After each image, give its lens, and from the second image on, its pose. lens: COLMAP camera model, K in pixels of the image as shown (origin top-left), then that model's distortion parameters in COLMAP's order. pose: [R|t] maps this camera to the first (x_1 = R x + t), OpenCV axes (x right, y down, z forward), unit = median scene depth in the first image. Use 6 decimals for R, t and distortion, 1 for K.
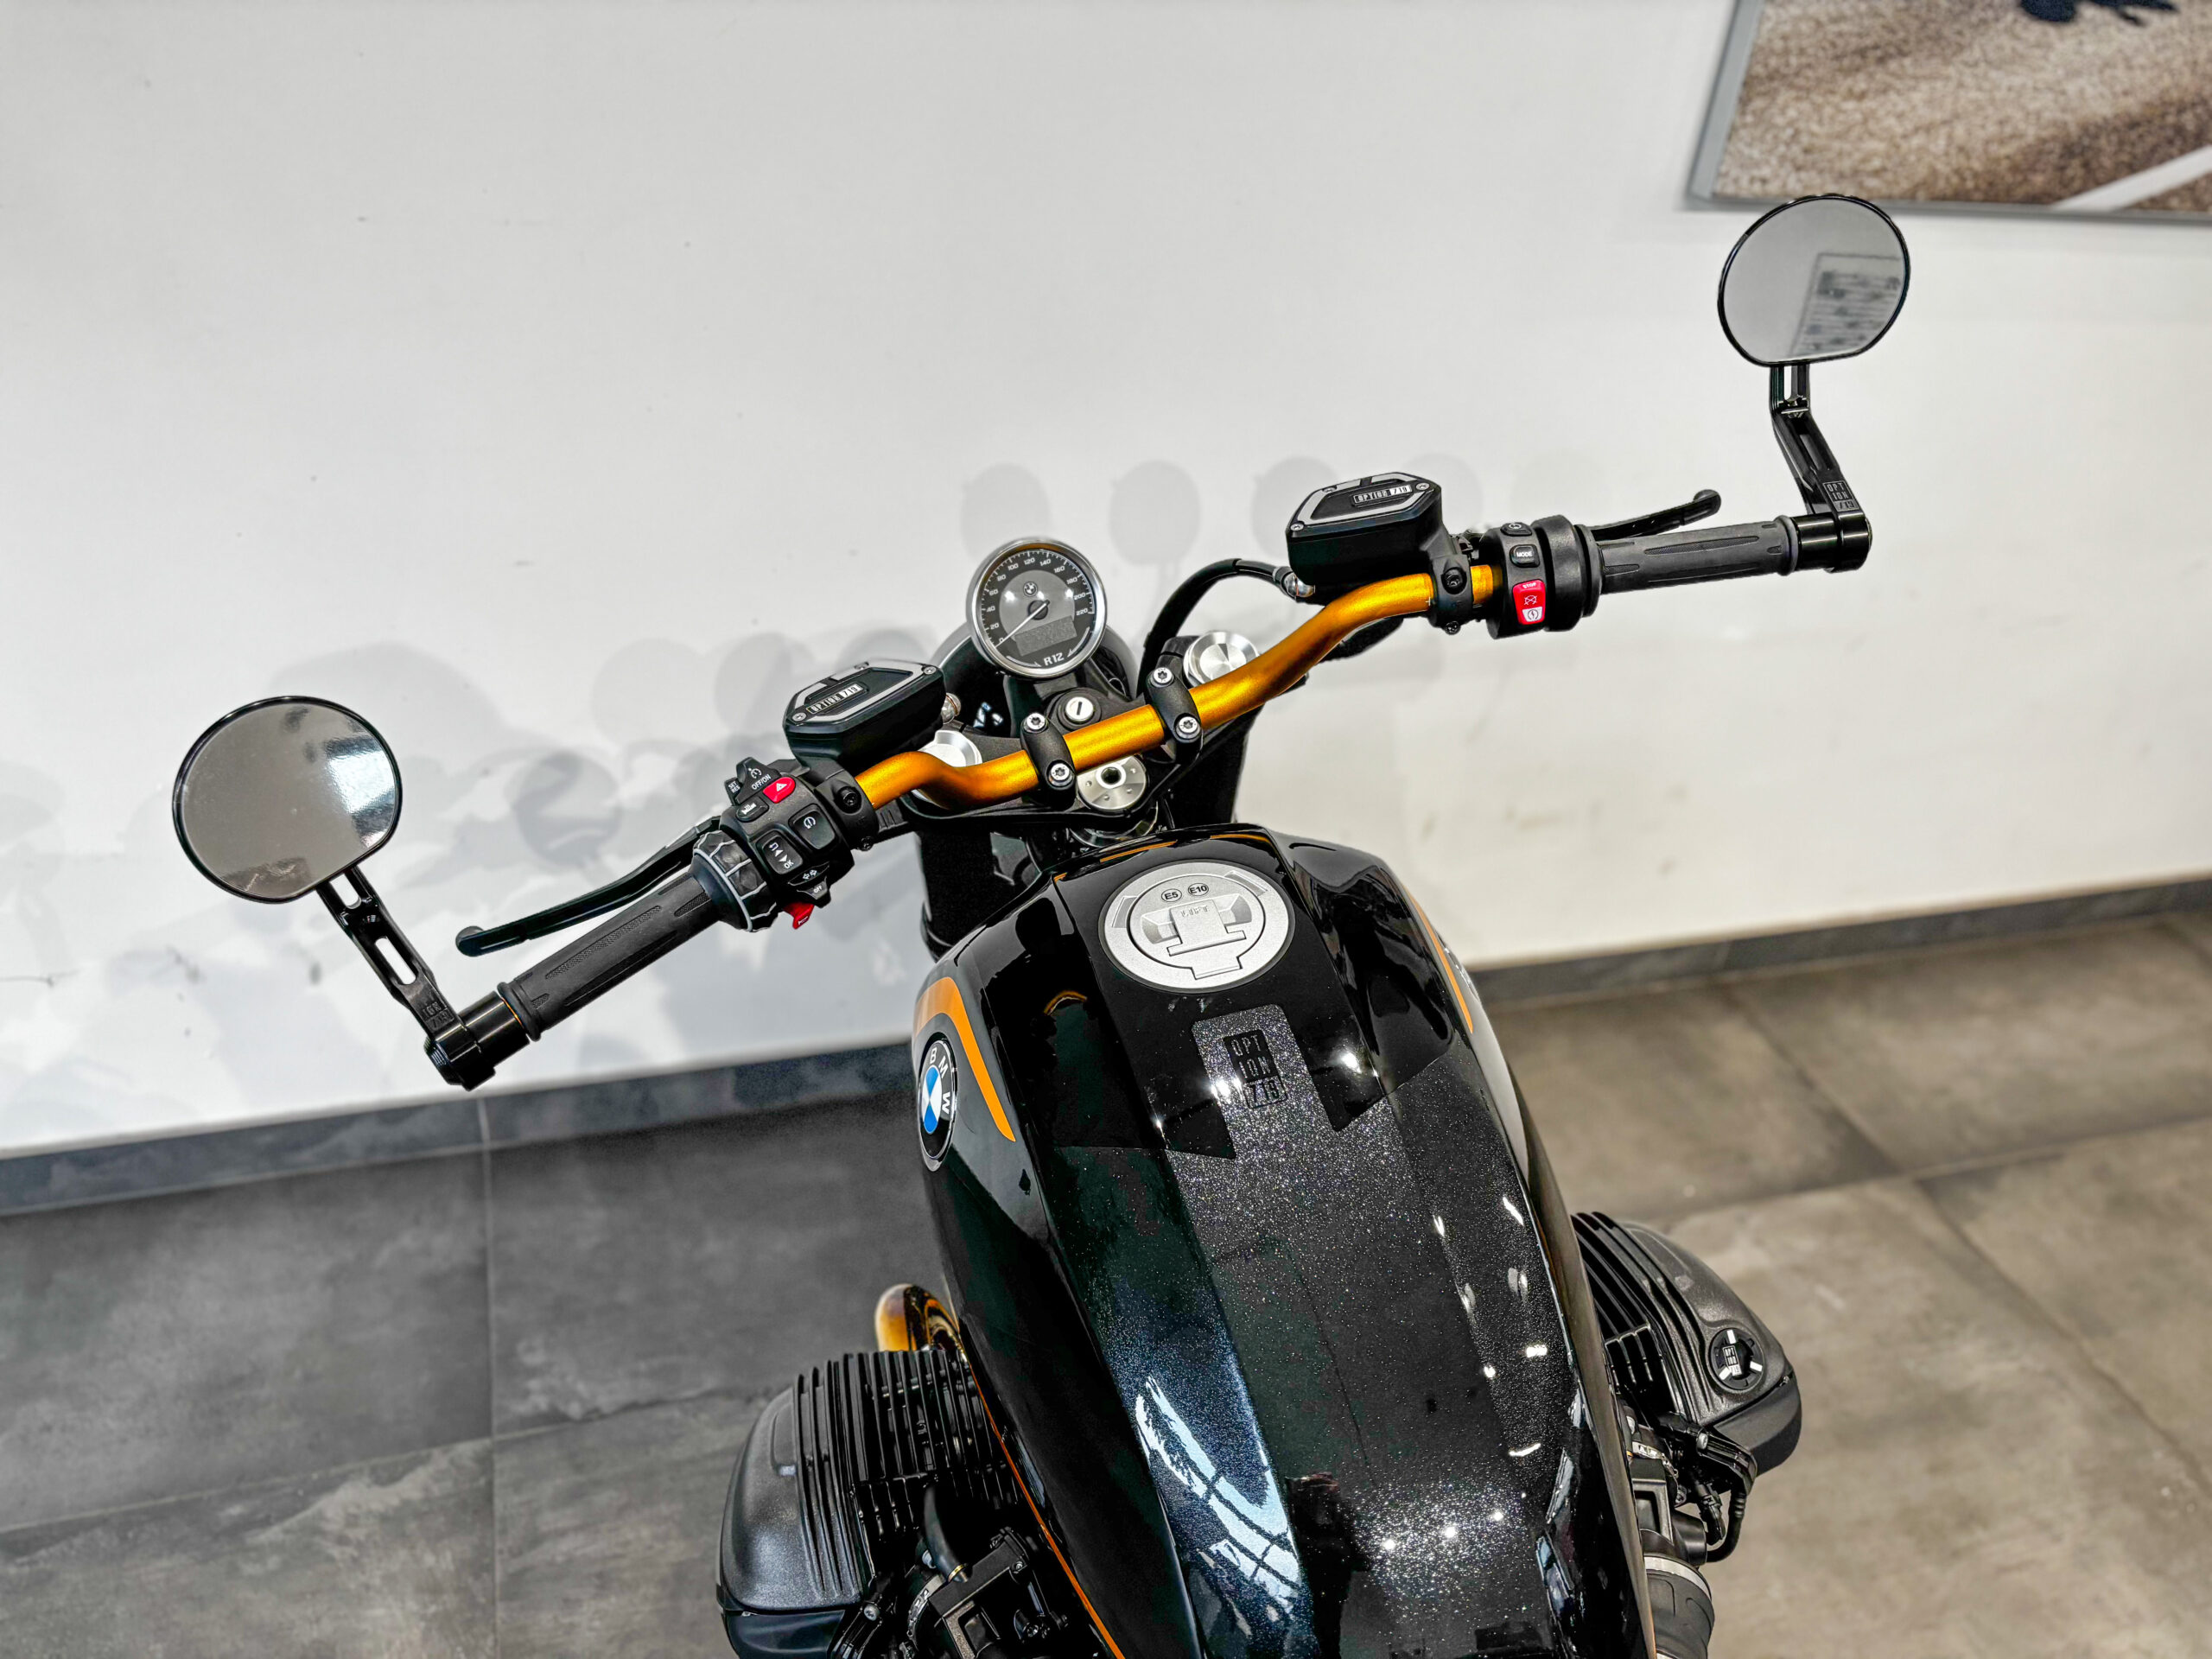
lens RADIAL K [[1712.5, 0, 1106.0], [0, 1712.5, 829.5], [0, 0, 1]] dist [0.053629, -0.072474]
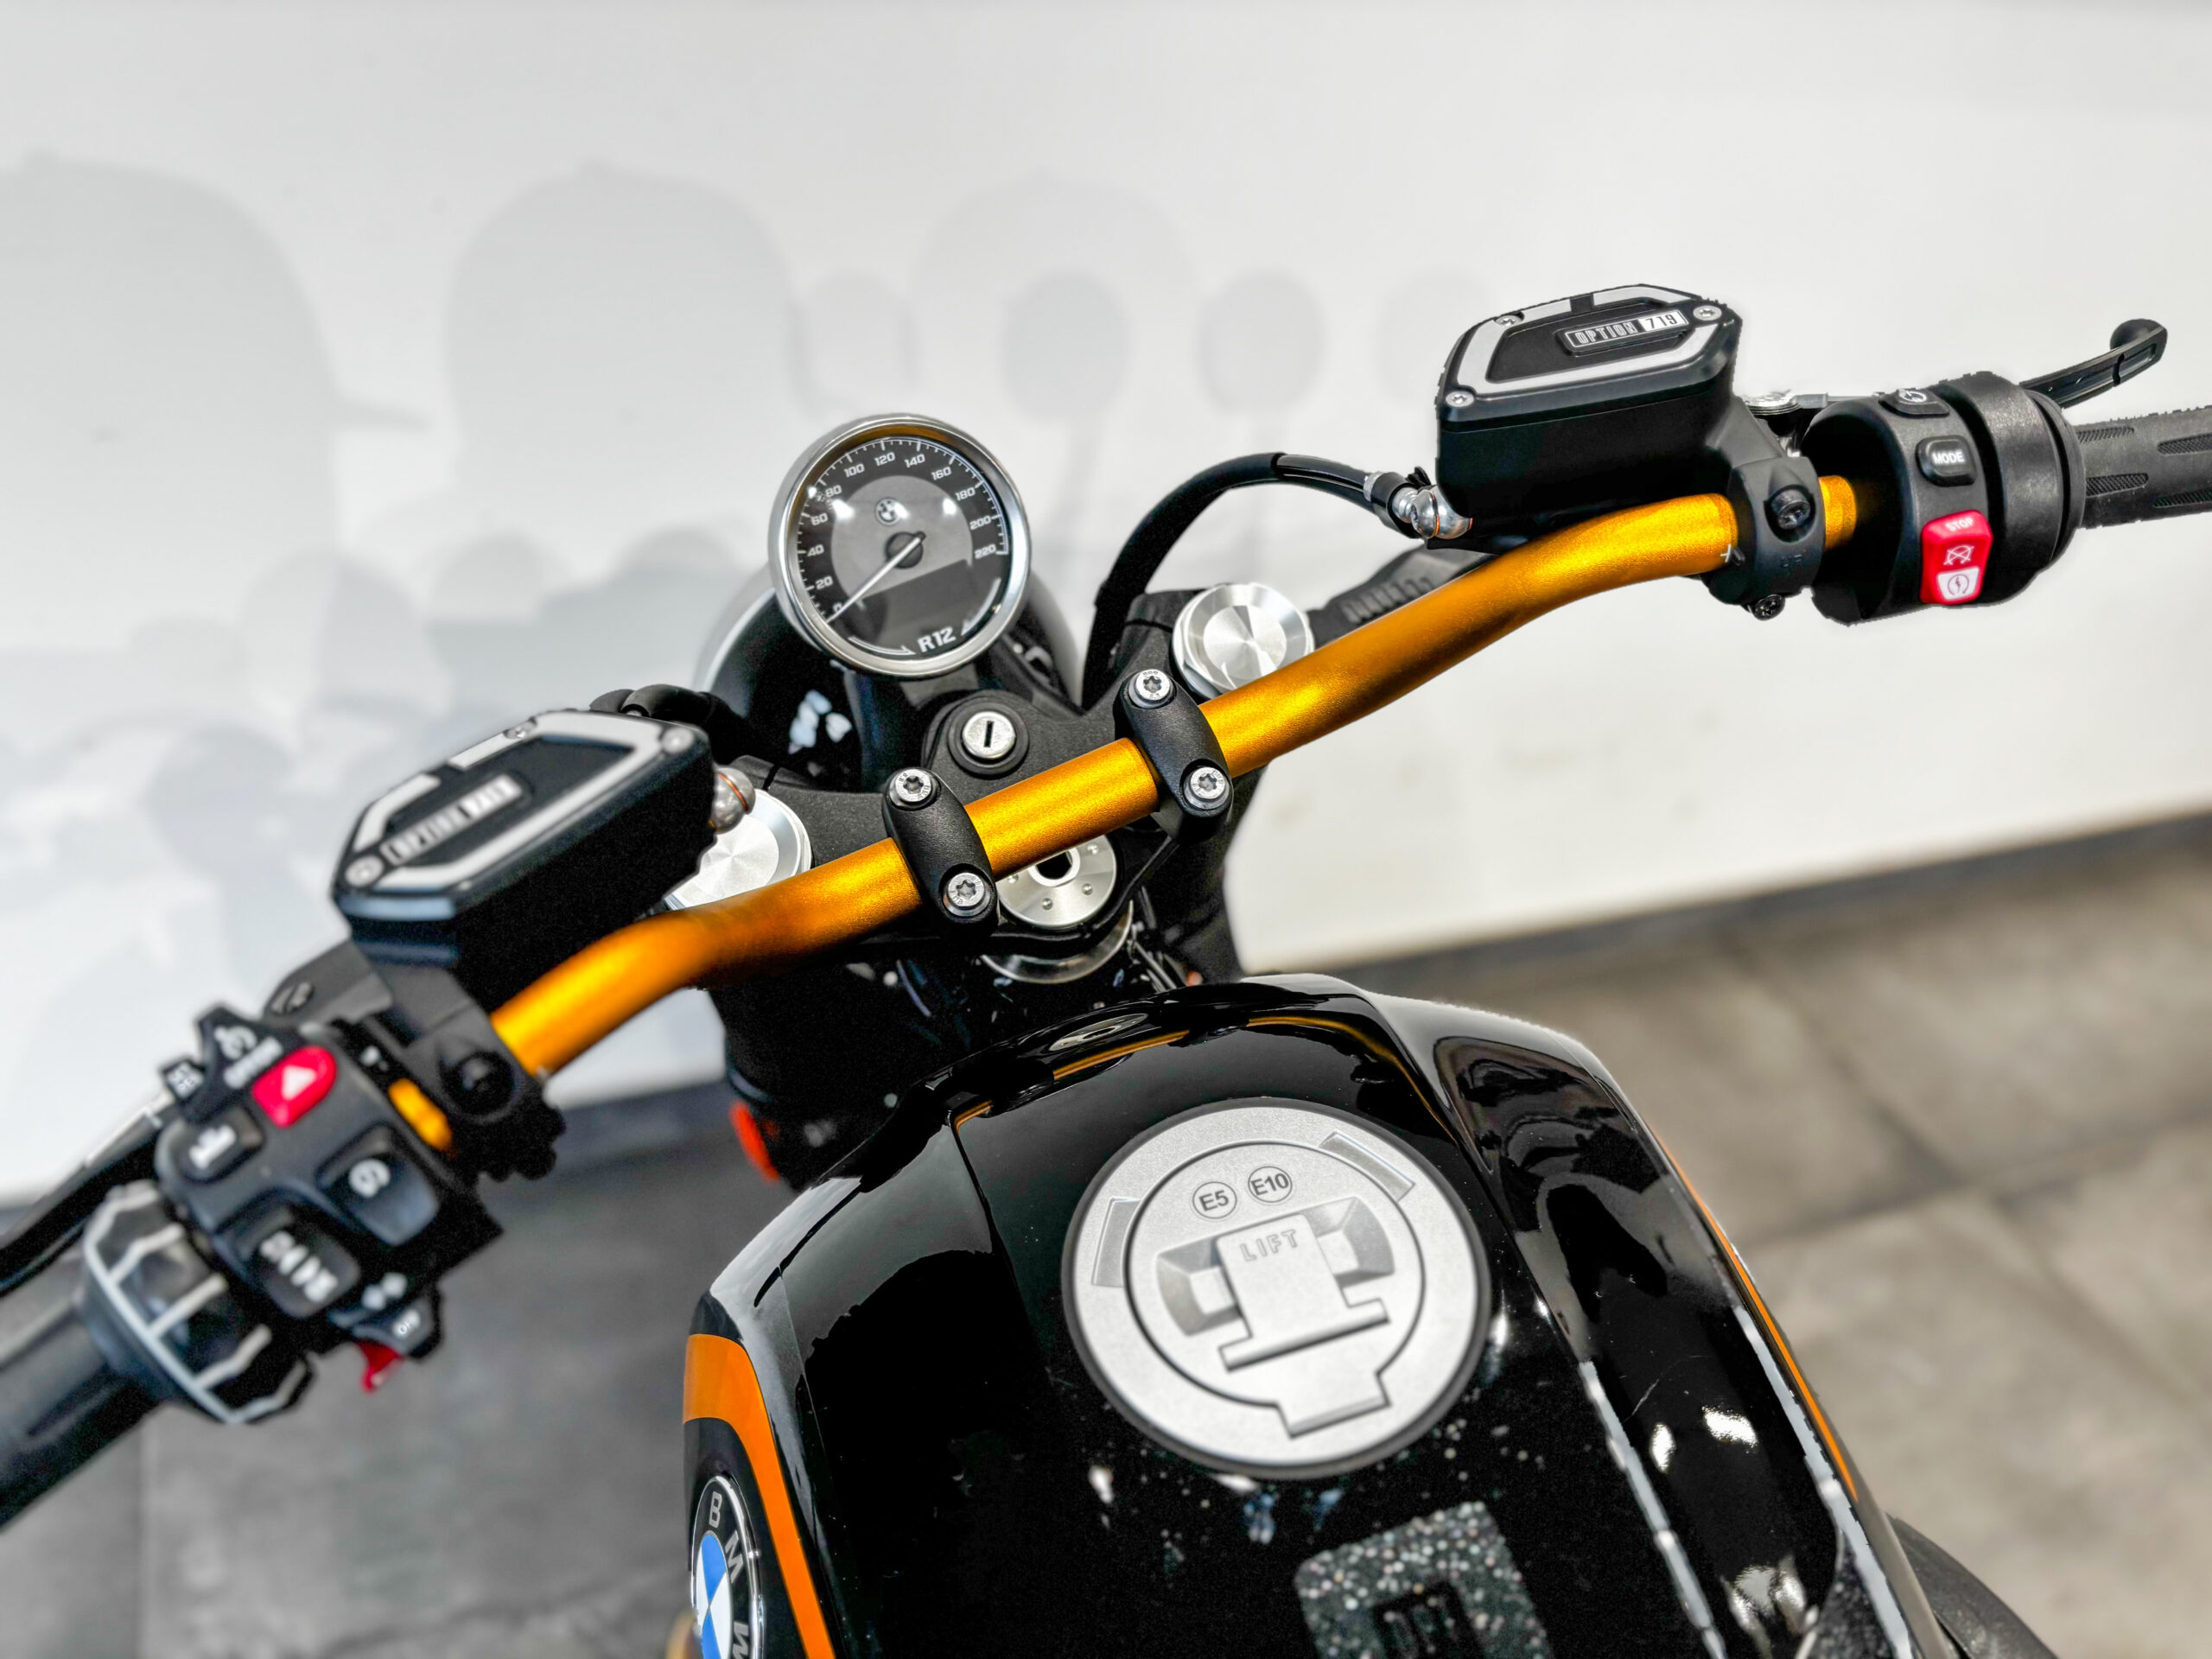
lens RADIAL K [[1670.9, 0, 1106.0], [0, 1670.9, 829.5], [0, 0, 1]] dist [-0.045681, 0.129458]
pose [[0.994767, -0.030749, 0.097433, -0.031875], [0.021656, 0.995426, 0.093045, -0.092656], [-0.099848, -0.090448, 0.990883, 0.489020]]
